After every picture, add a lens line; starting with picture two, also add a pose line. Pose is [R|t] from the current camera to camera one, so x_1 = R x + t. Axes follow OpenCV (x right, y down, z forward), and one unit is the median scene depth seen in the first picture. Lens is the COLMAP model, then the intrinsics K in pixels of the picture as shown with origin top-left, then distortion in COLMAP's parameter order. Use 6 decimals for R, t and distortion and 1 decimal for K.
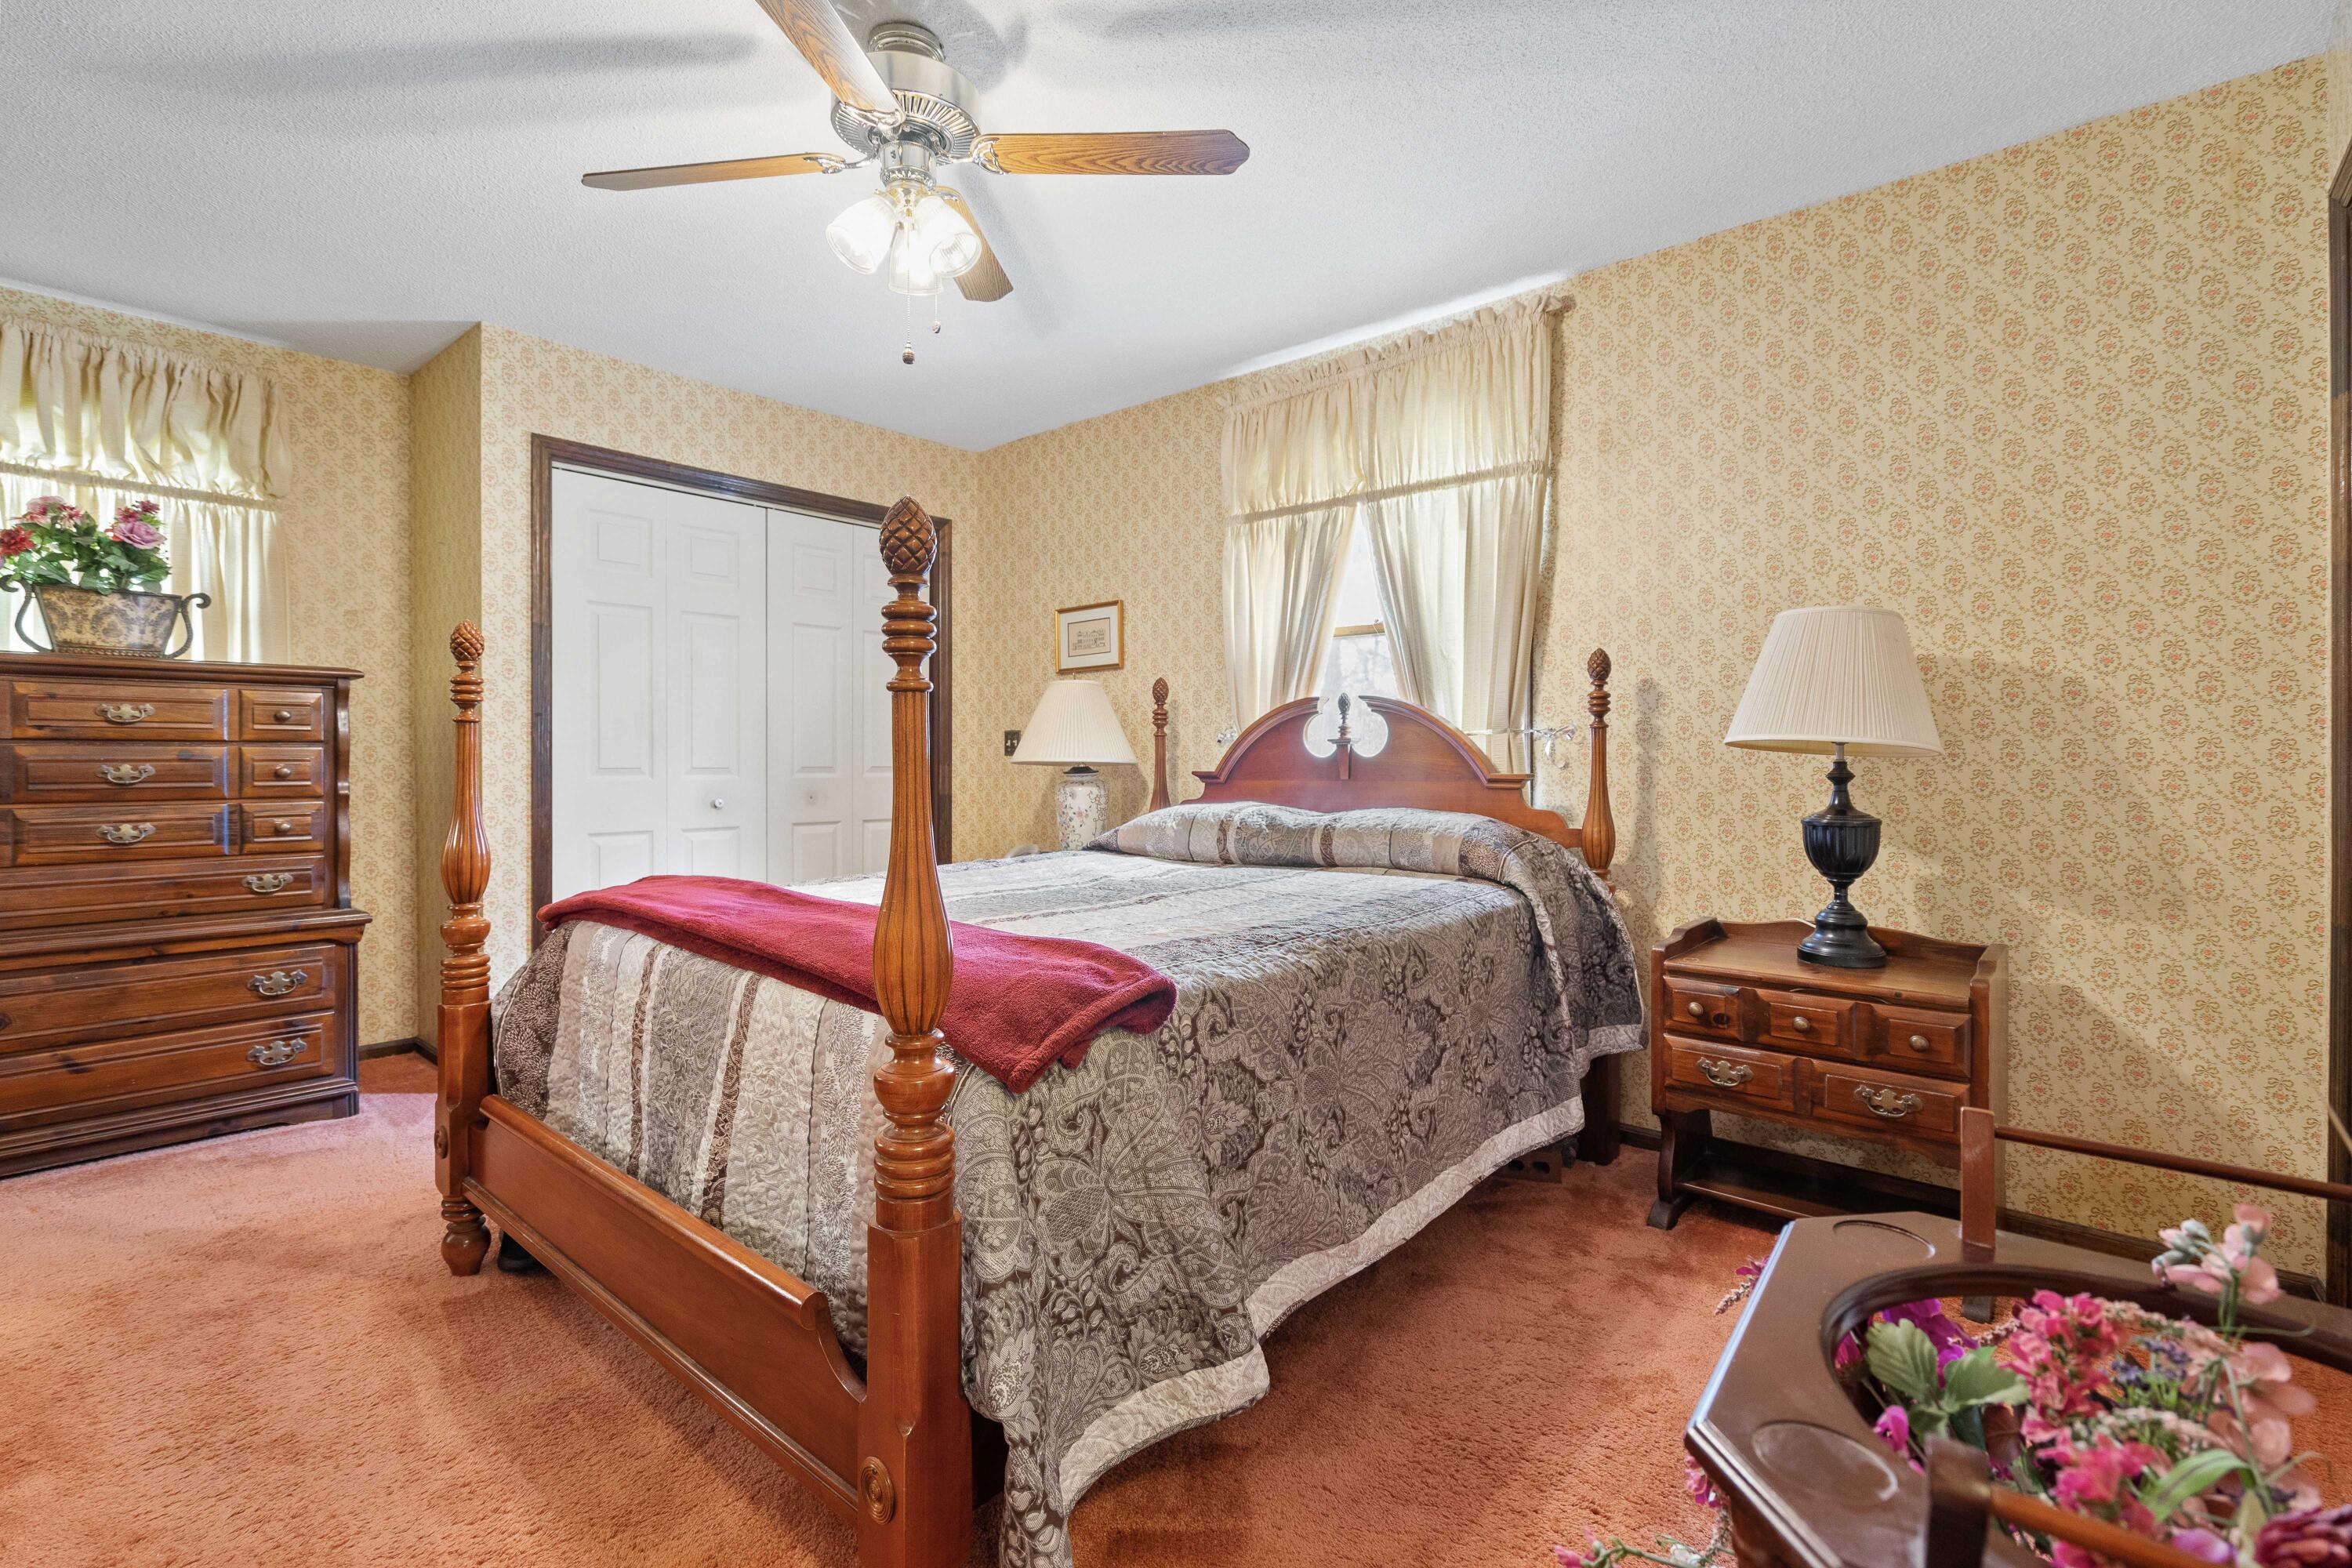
lens RADIAL K [[1069.5, 0, 1188.6], [0, 1069.5, 766.1], [0, 0, 1]] dist [-0.005231, 0.004361]
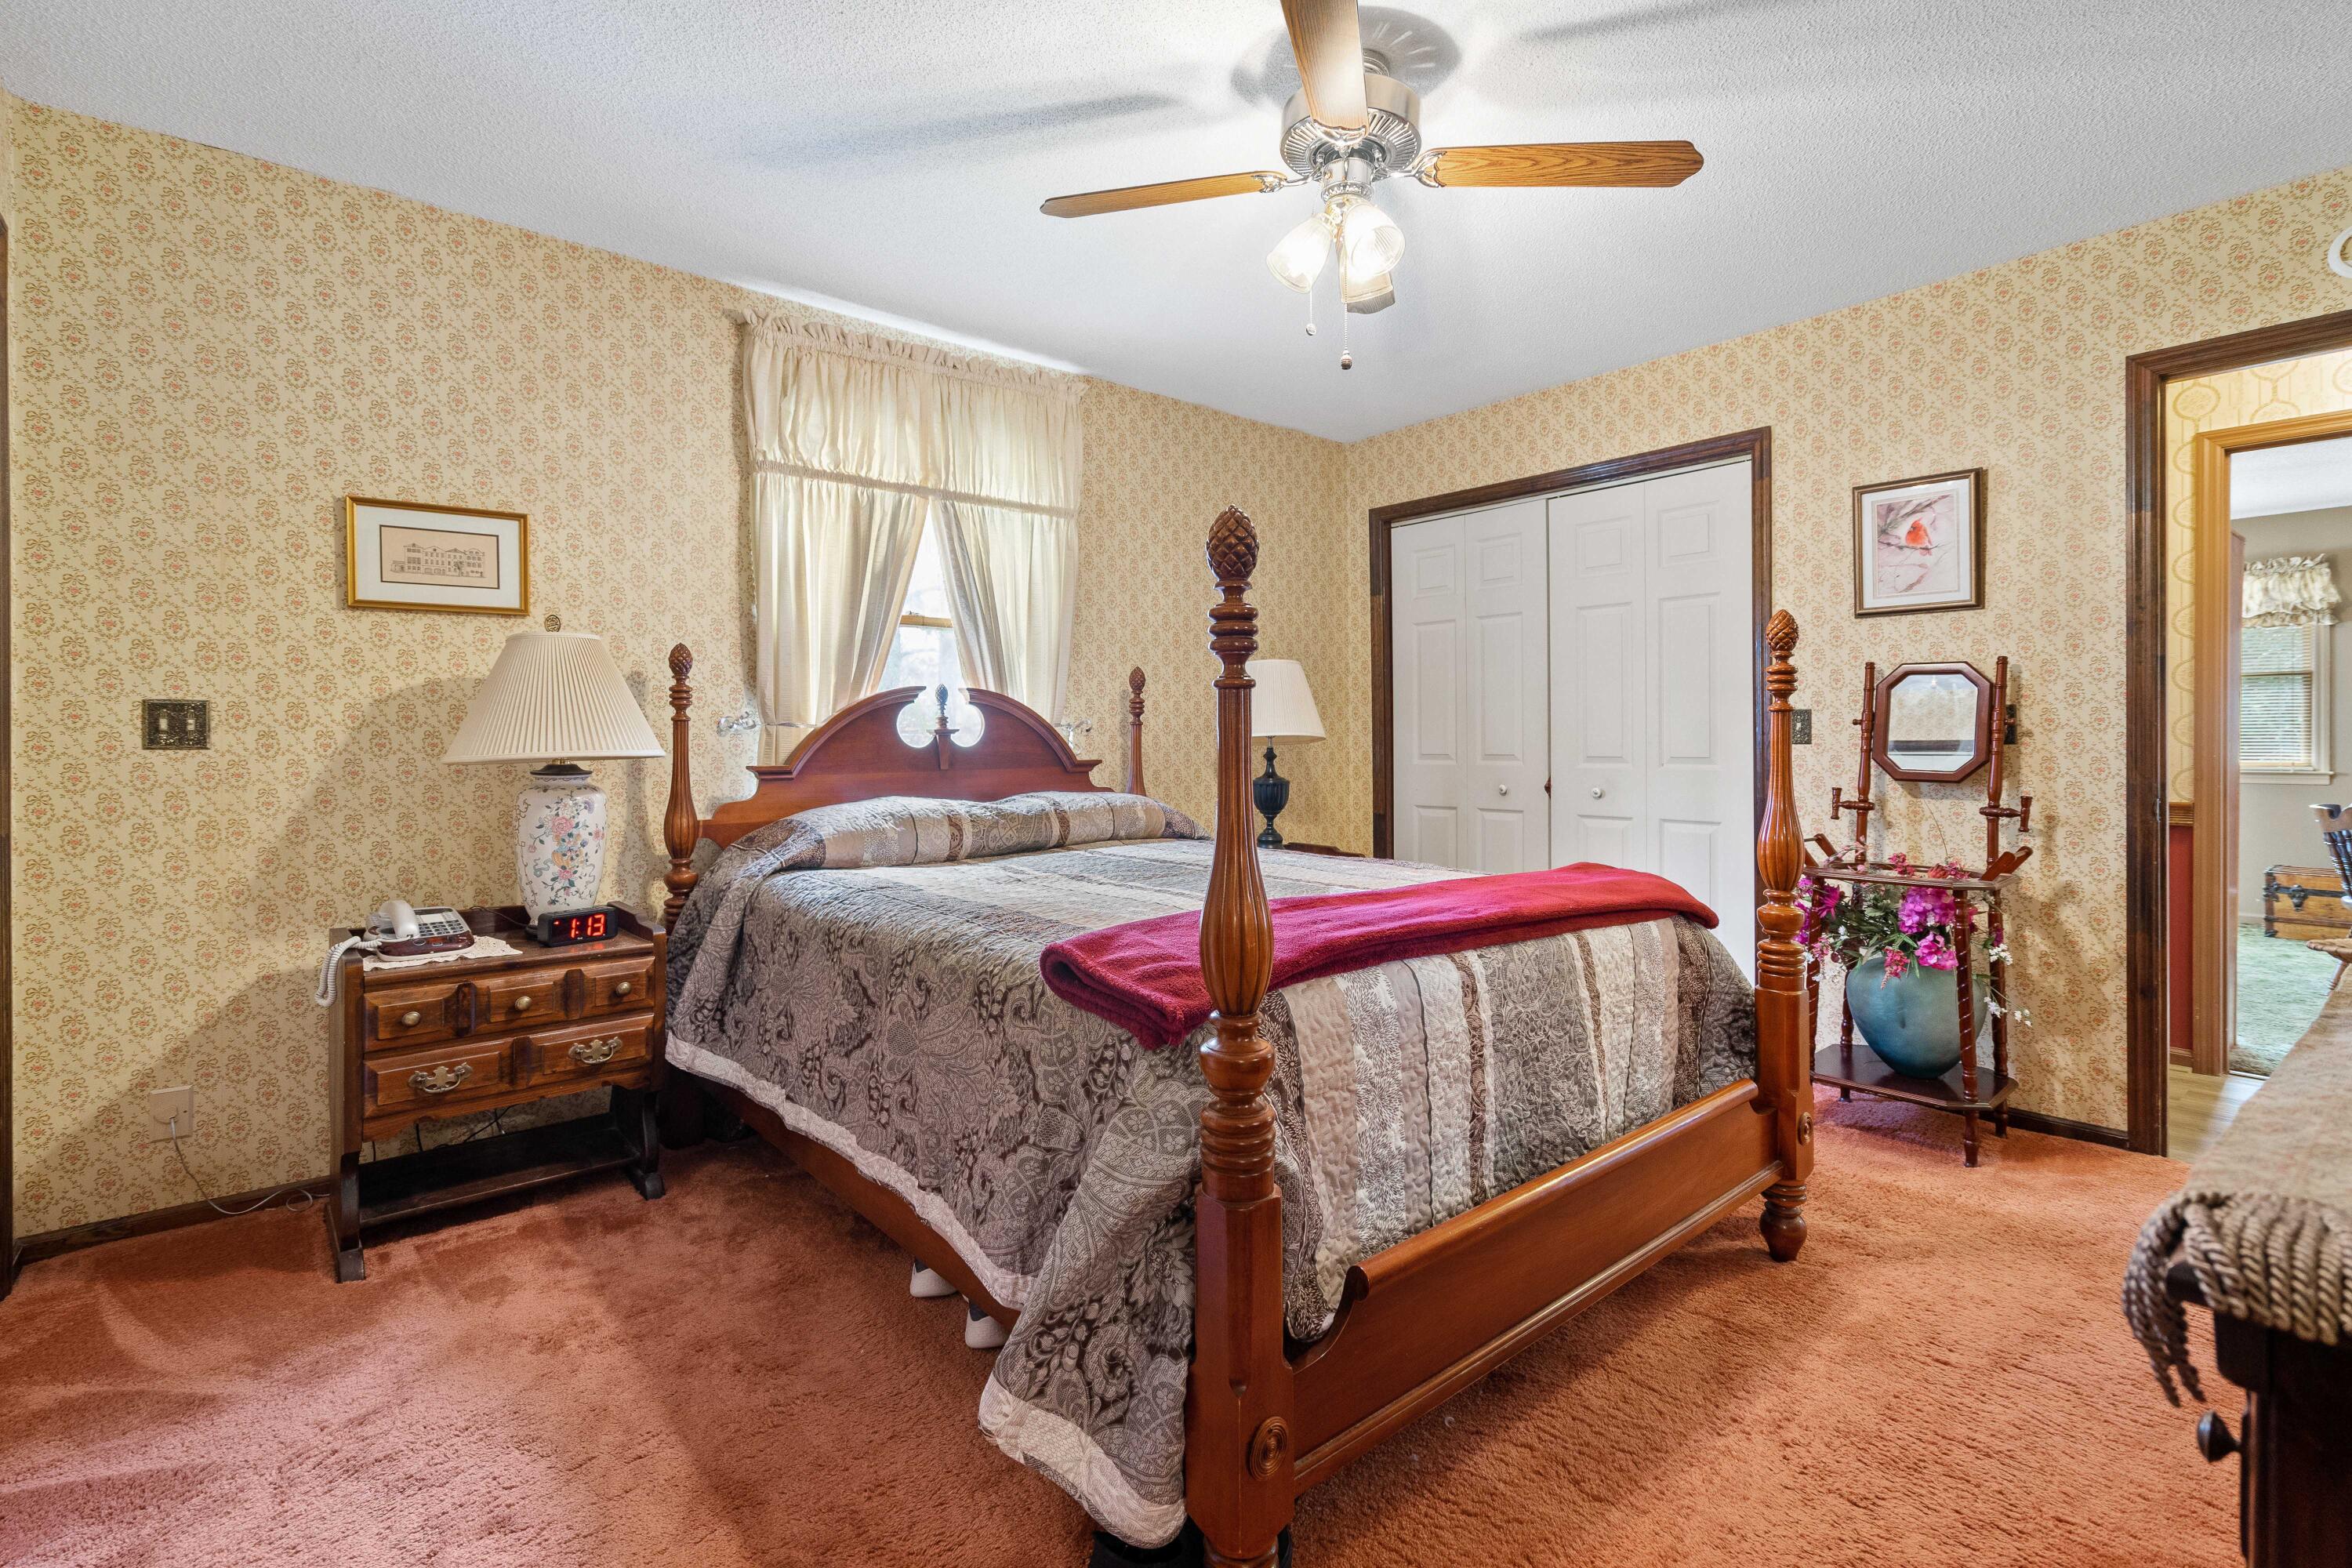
lens RADIAL K [[1069.5, 0, 1188.6], [0, 1069.5, 766.1], [0, 0, 1]] dist [-0.005231, 0.004361]
pose [[0.168293, -0.030911, 0.985252, -0.847517], [0.003403, 0.999520, 0.030777, -0.021324], [-0.985731, -0.001827, 0.168317, 0.610949]]
